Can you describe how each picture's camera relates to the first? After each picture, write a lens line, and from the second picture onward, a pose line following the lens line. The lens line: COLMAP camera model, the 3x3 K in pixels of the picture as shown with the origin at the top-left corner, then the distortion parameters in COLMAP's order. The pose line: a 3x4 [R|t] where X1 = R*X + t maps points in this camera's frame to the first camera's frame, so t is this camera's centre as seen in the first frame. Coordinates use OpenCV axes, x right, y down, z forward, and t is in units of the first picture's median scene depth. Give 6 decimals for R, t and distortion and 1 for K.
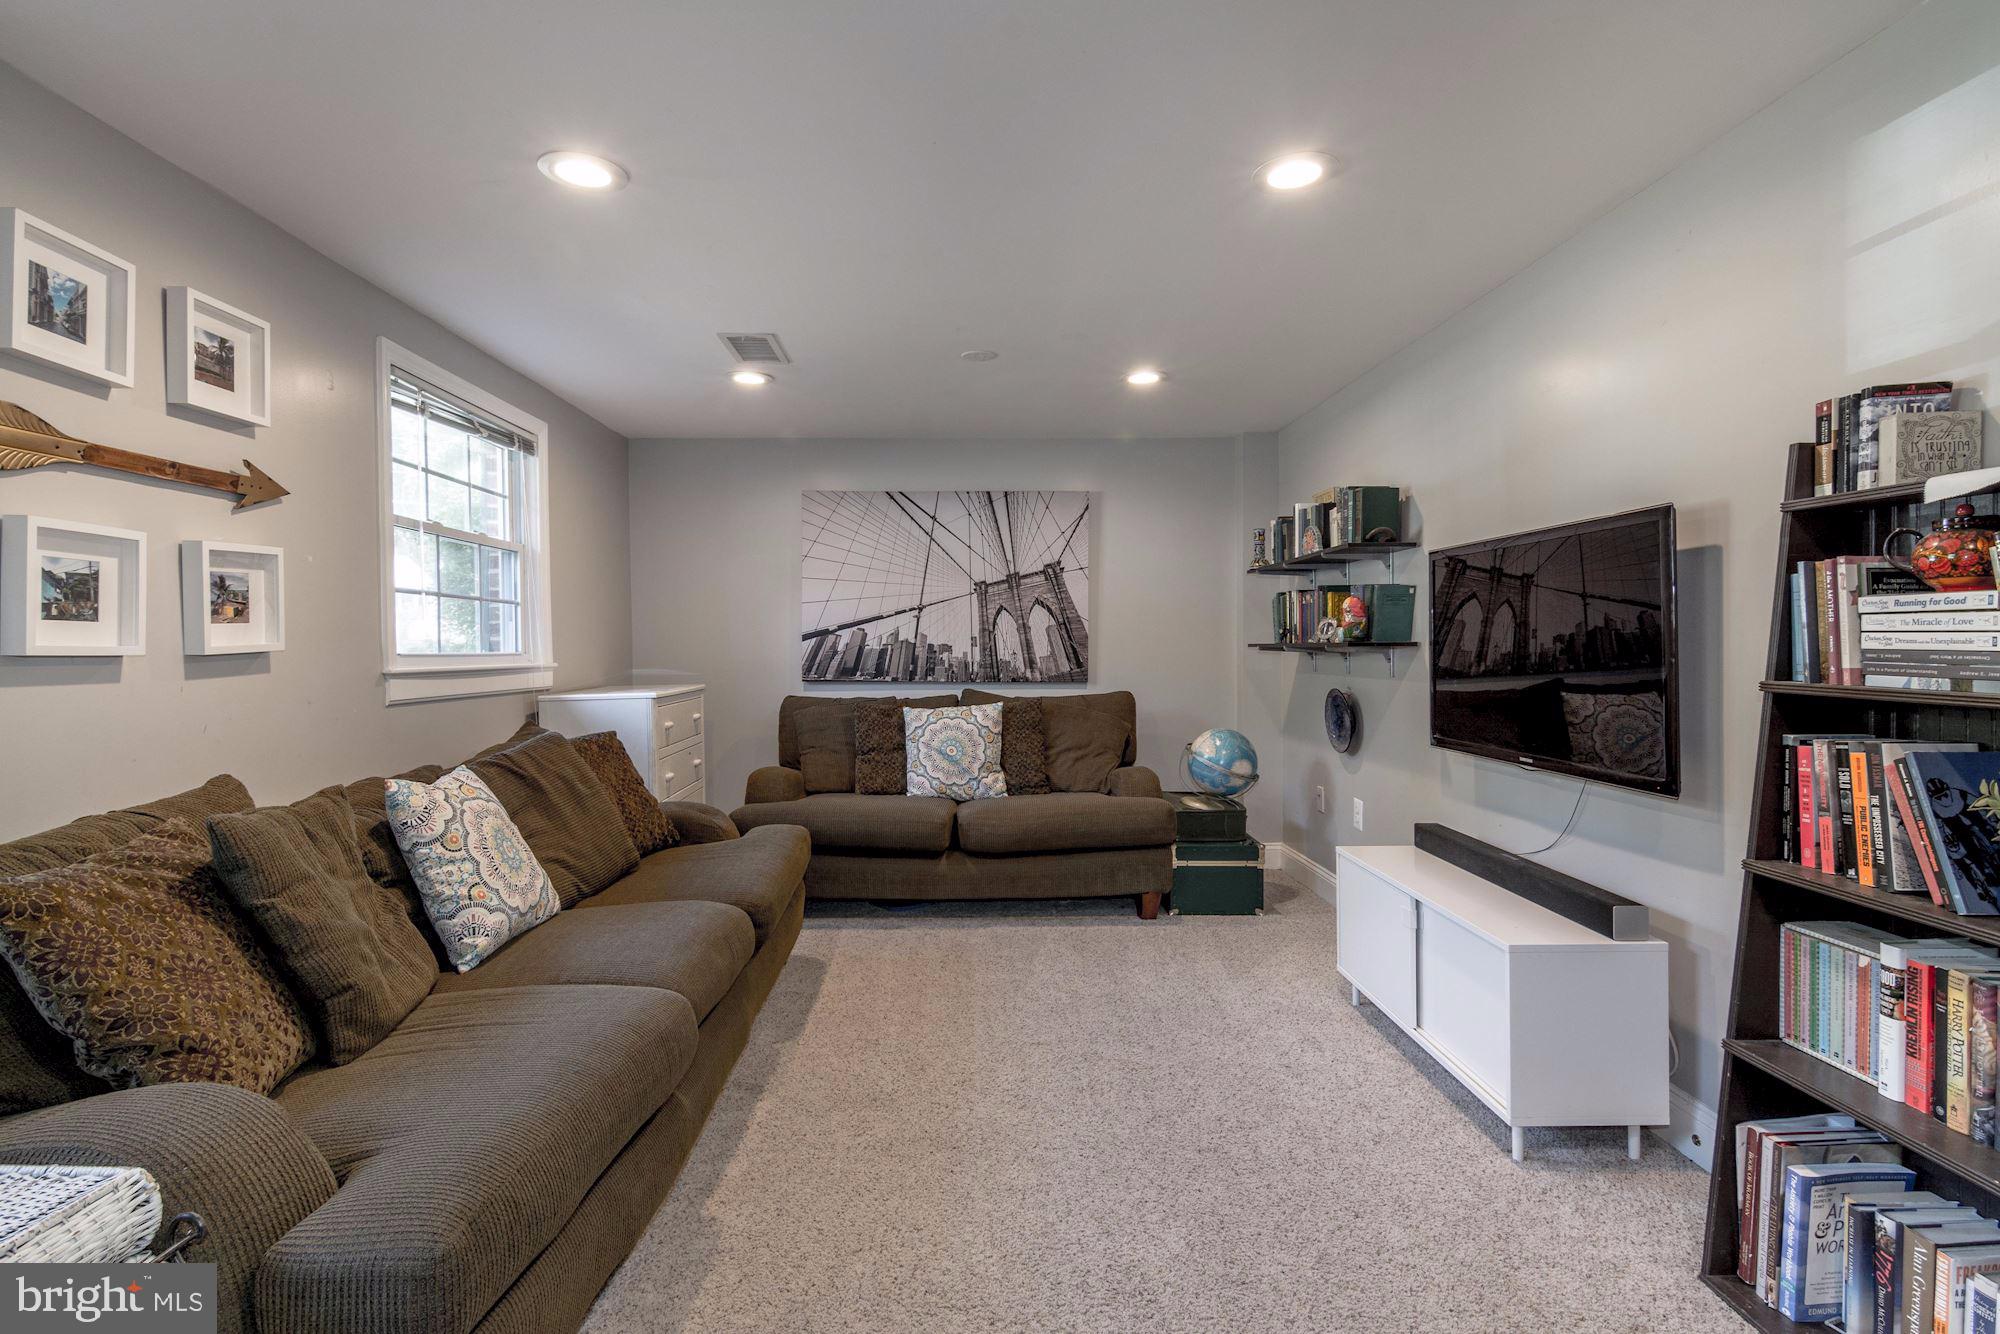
lens RADIAL K [[1017.1, 0, 997.8], [0, 1017.1, 642.6], [0, 0, 1]] dist [0.022927, -0.014558]
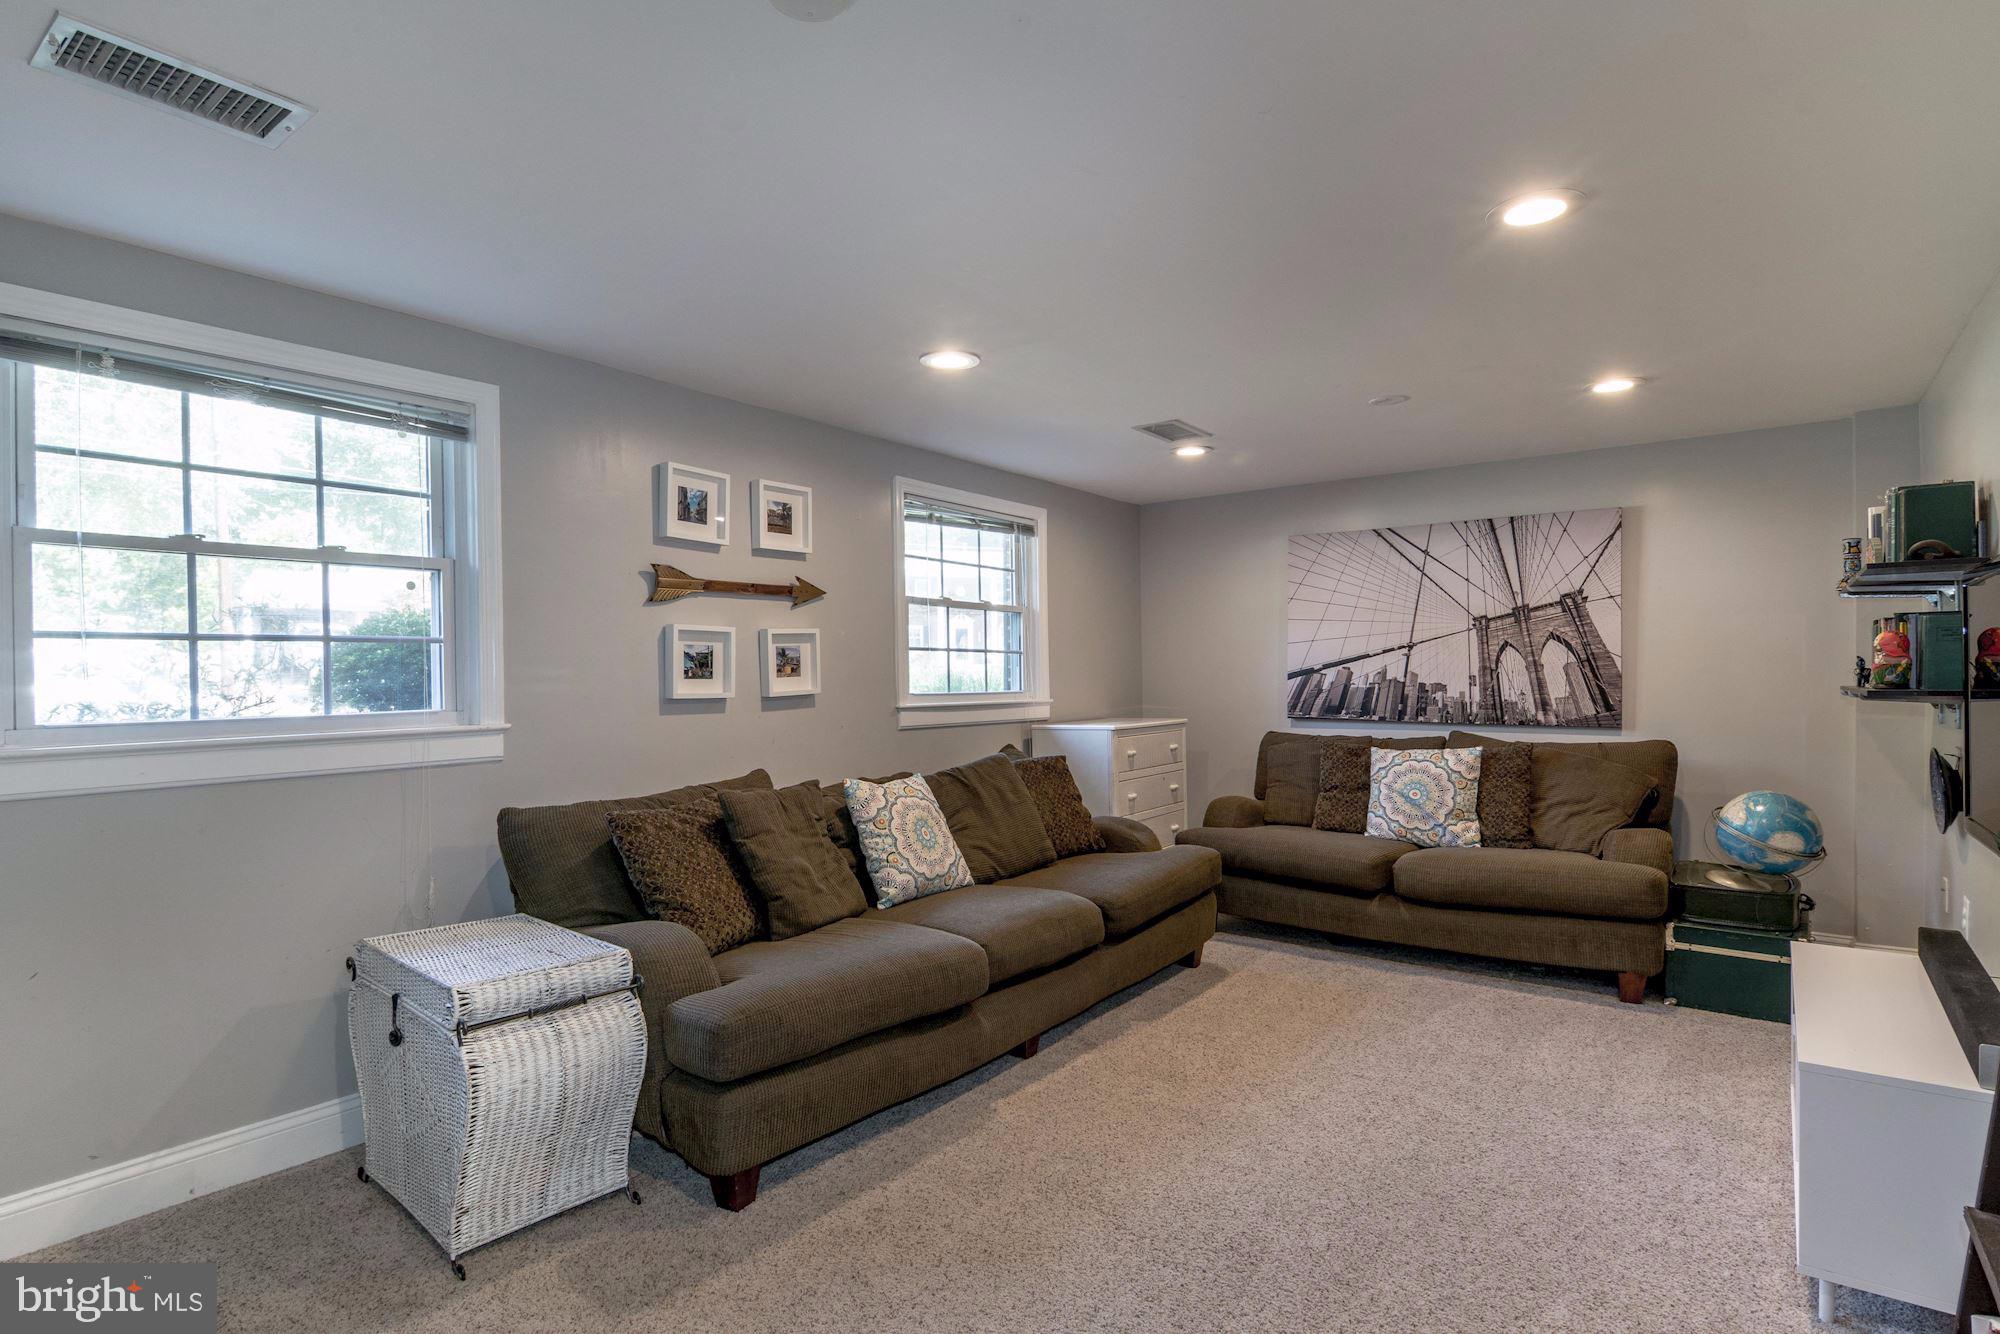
lens RADIAL K [[1040.2, 0, 948.5], [0, 1040.2, 670.3], [0, 0, 1]] dist [0.023089, -0.035582]
pose [[0.767232, -0.001443, -0.641368, 0.289044], [0.003432, 0.999992, 0.001856, -0.017966], [0.641360, -0.003625, 0.767231, -0.061575]]
